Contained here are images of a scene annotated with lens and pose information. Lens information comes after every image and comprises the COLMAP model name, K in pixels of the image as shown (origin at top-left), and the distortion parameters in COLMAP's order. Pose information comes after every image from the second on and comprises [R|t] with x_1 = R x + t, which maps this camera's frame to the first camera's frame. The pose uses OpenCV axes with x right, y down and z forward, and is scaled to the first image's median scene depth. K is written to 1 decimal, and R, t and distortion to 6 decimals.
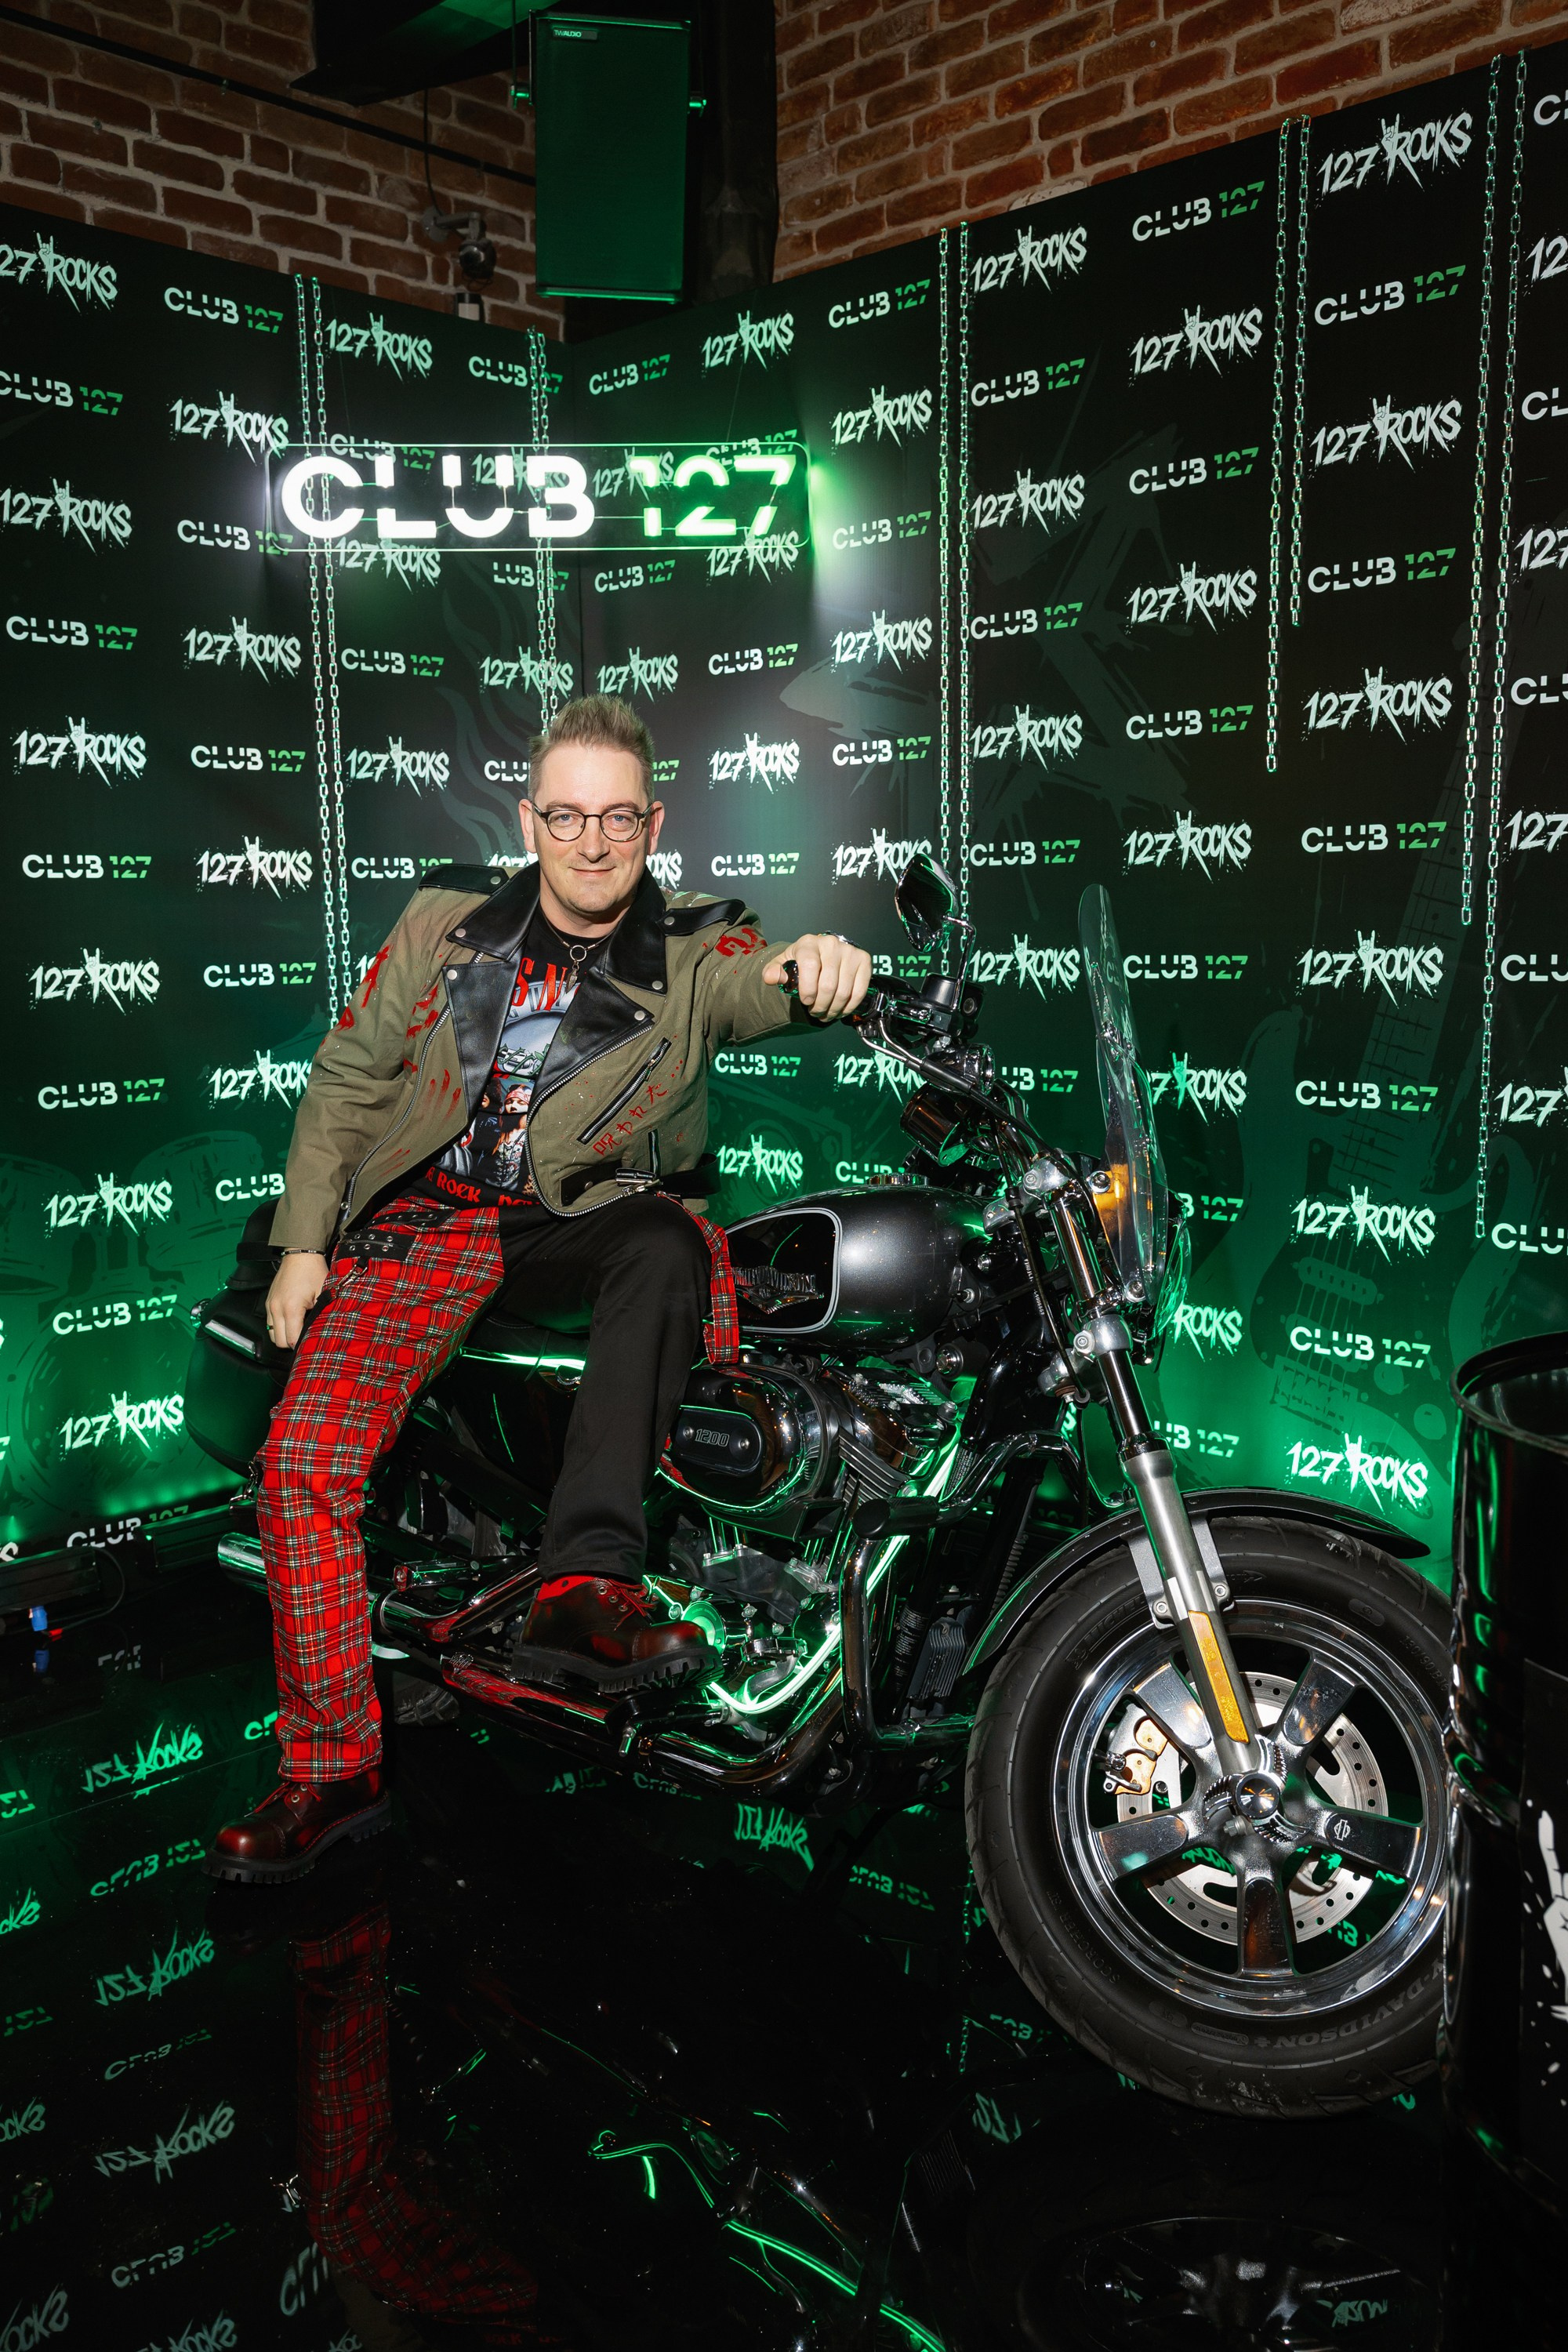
lens RADIAL K [[1913.3, 0, 790.0], [0, 1913.3, 1170.9], [0, 0, 1]] dist [-0.020072, 0.030501]
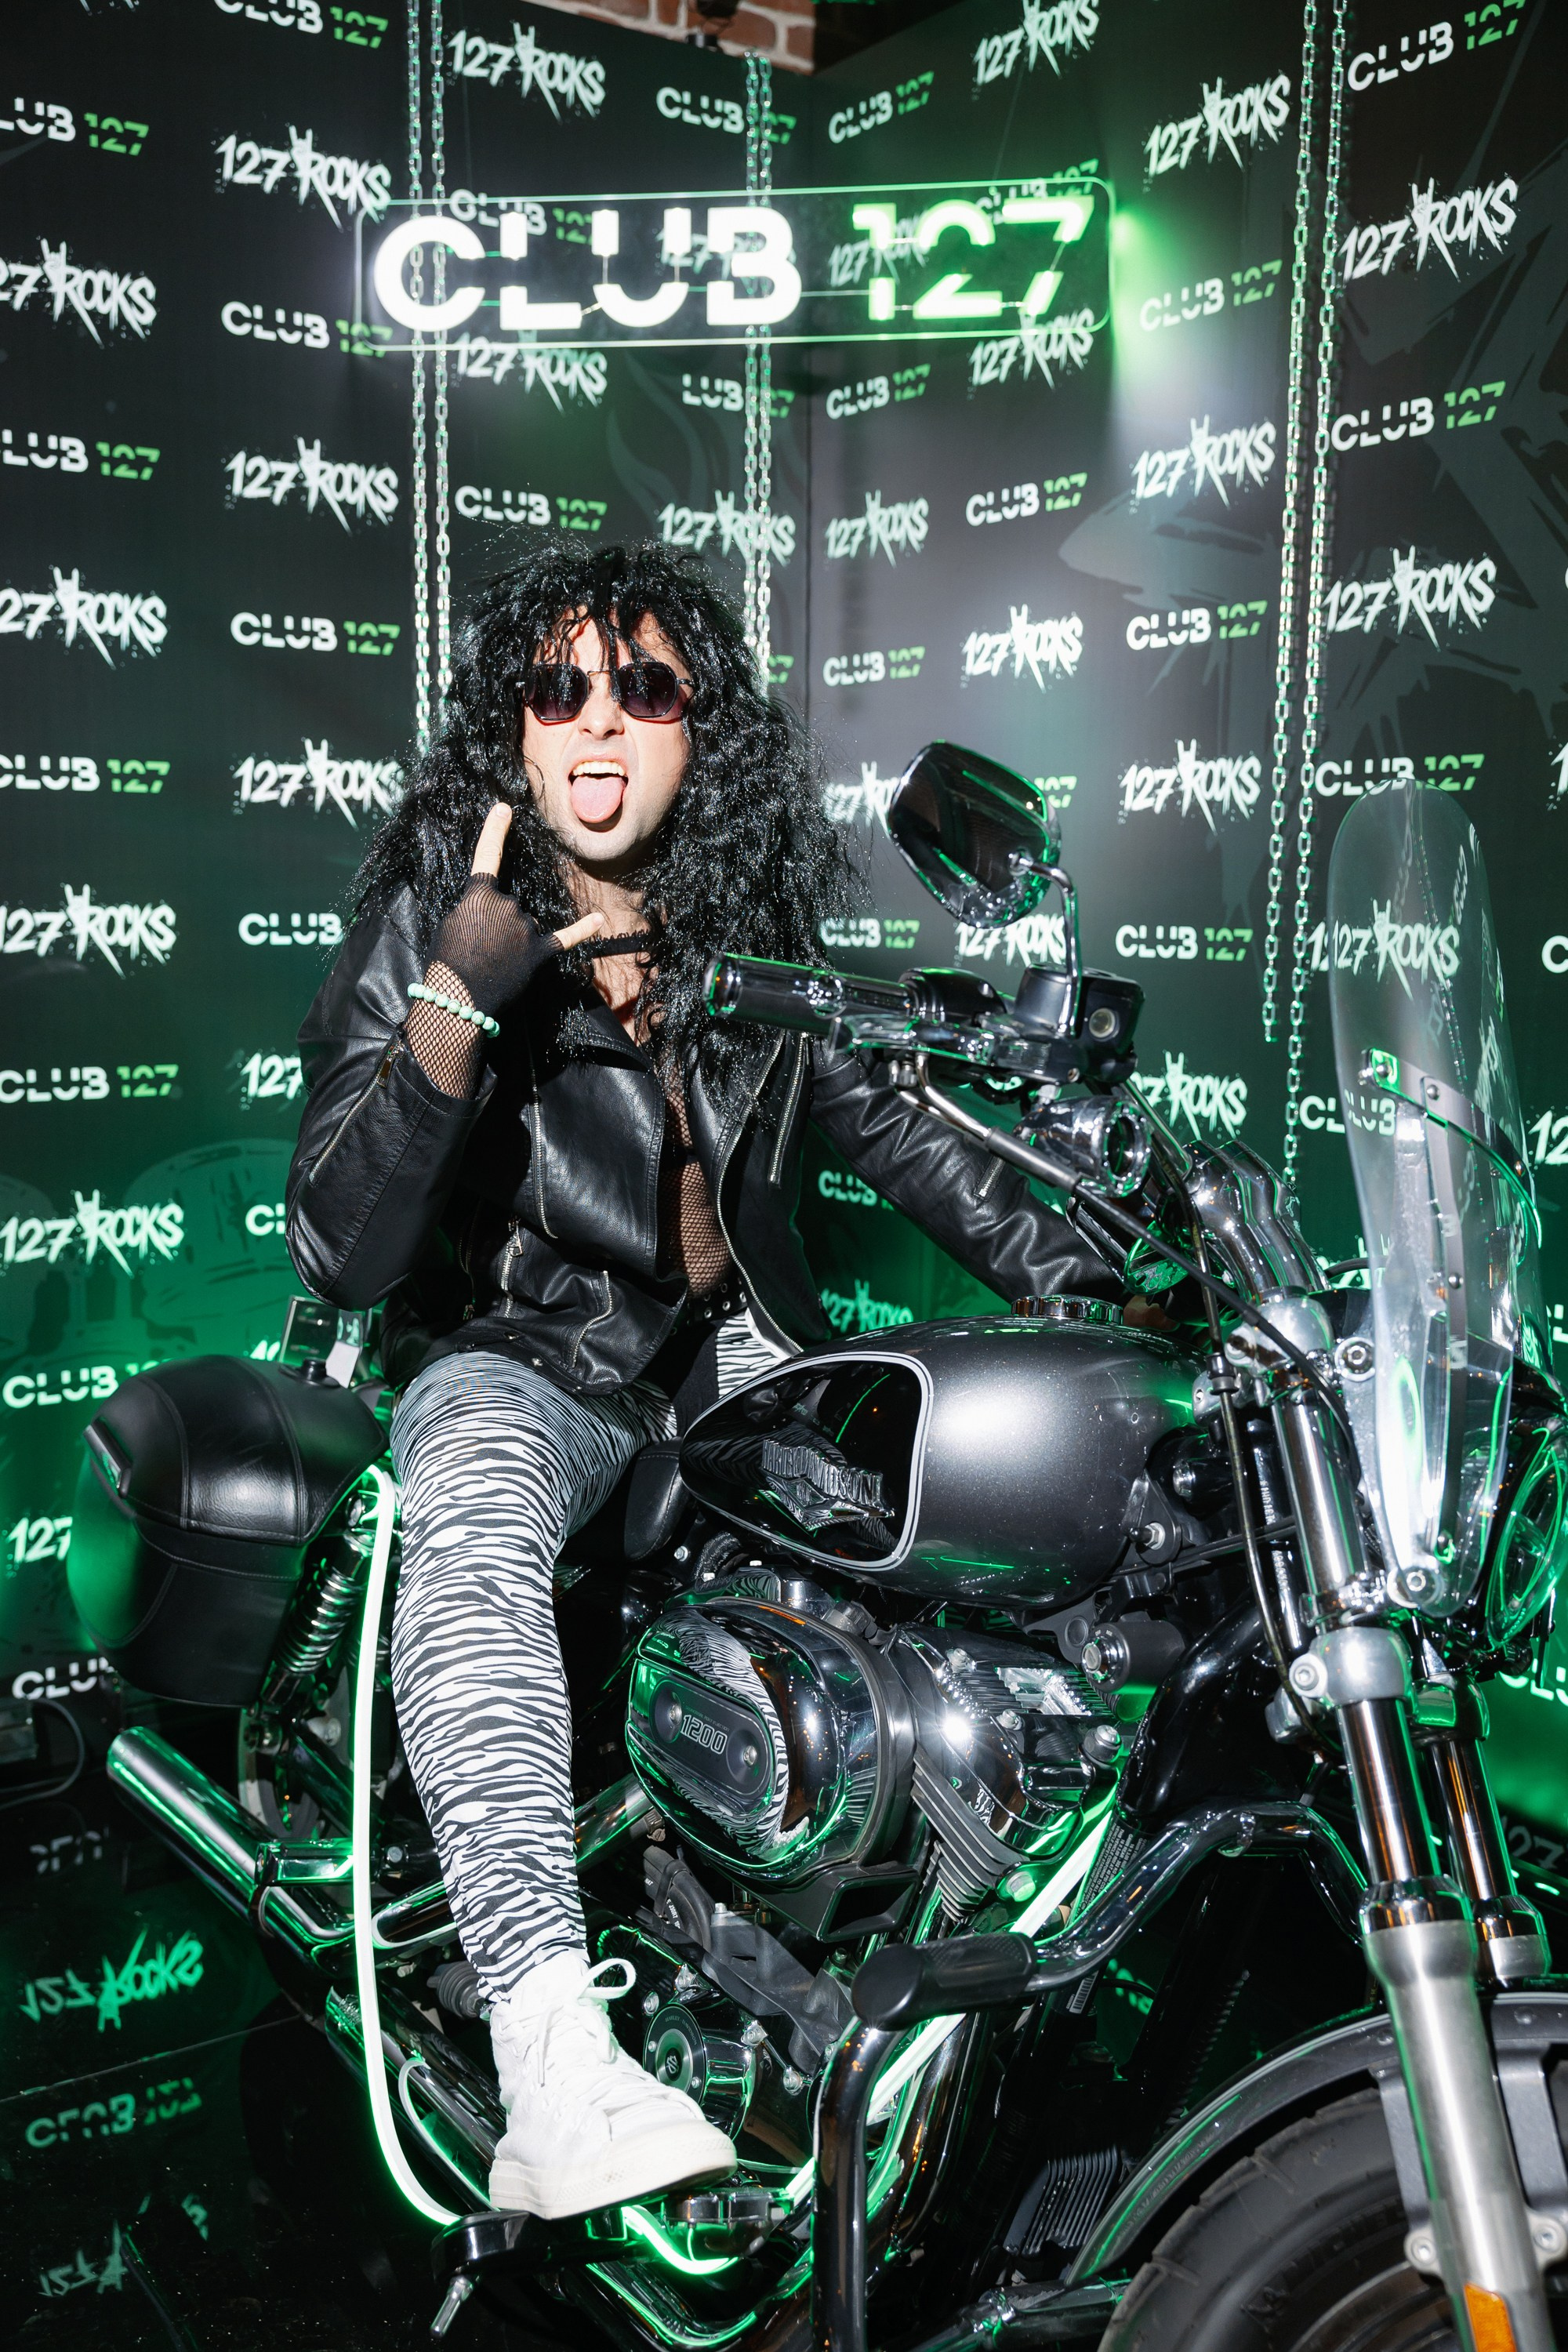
lens RADIAL K [[2119.2, 0, 810.9], [0, 2119.2, 1164.4], [0, 0, 1]] dist [-0.011765, 0.022684]
pose [[0.979580, 0.050747, -0.194545, 0.073228], [-0.051745, 0.998660, -0.000051, -0.023509], [0.194282, 0.010117, 0.980894, 0.252495]]
